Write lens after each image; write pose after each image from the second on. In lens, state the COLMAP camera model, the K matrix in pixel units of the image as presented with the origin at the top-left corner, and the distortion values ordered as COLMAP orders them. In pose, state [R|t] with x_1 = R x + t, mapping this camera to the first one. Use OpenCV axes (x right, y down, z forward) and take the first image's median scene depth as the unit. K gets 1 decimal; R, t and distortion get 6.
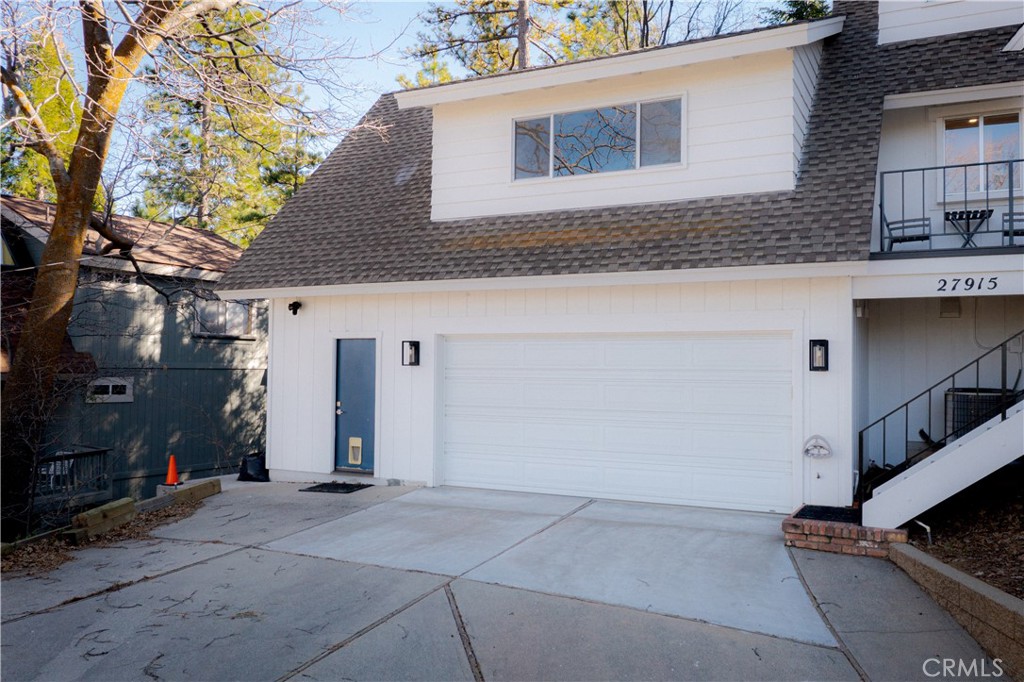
lens RADIAL K [[849.7, 0, 512.0], [0, 849.7, 341.0], [0, 0, 1]] dist [0.003870, 0.010848]
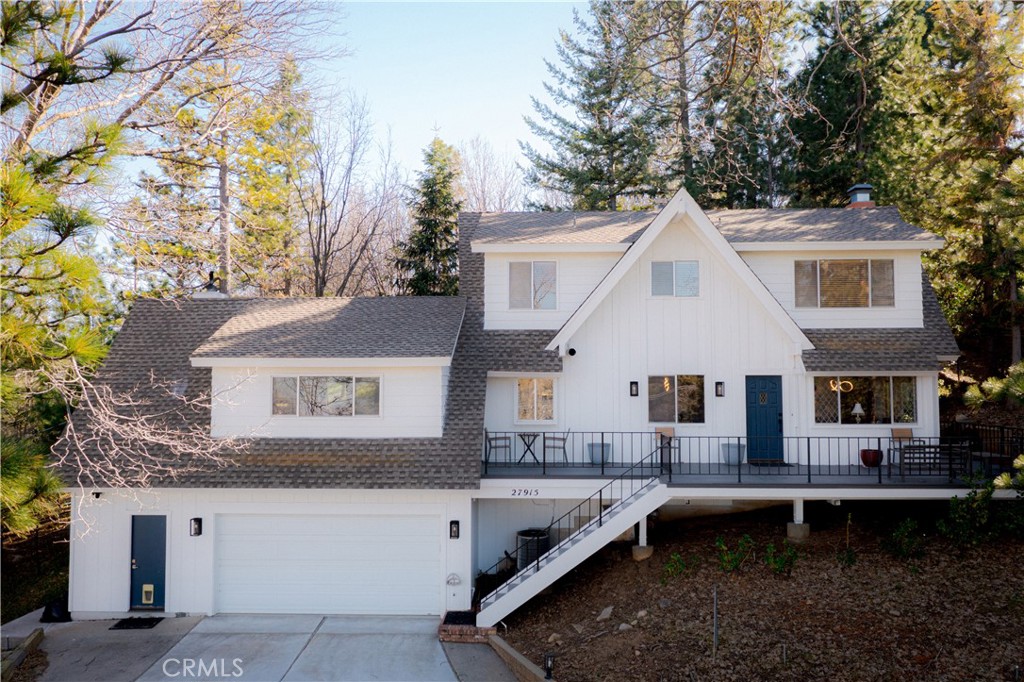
lens RADIAL K [[841.3, 0, 500.6], [0, 841.3, 342.4], [0, 0, 1]] dist [0.005035, 0.010306]
pose [[0.909601, 0.009153, 0.415381, -0.296077], [-0.003659, 0.999895, -0.014021, -0.344537], [-0.415466, 0.011234, 0.909539, -0.675247]]
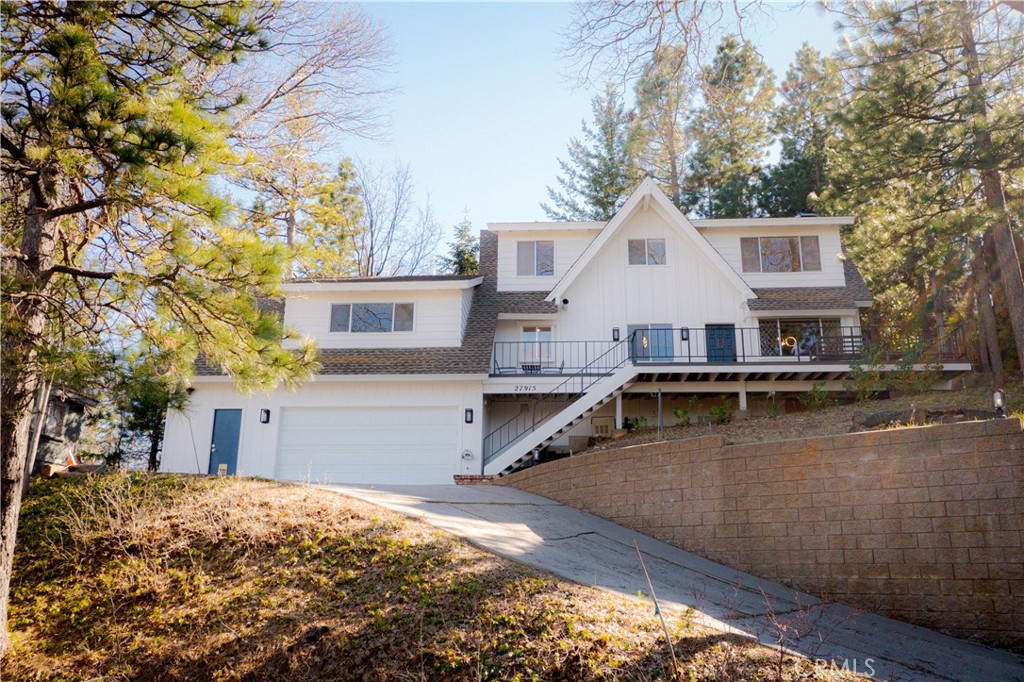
lens RADIAL K [[849.7, 0, 512.0], [0, 849.7, 341.0], [0, 0, 1]] dist [0.003870, 0.010848]
pose [[0.920523, 0.104348, 0.376496, -0.406579], [-0.012642, 0.971123, -0.238244, 0.350135], [-0.390484, 0.214549, 0.895260, -1.113597]]
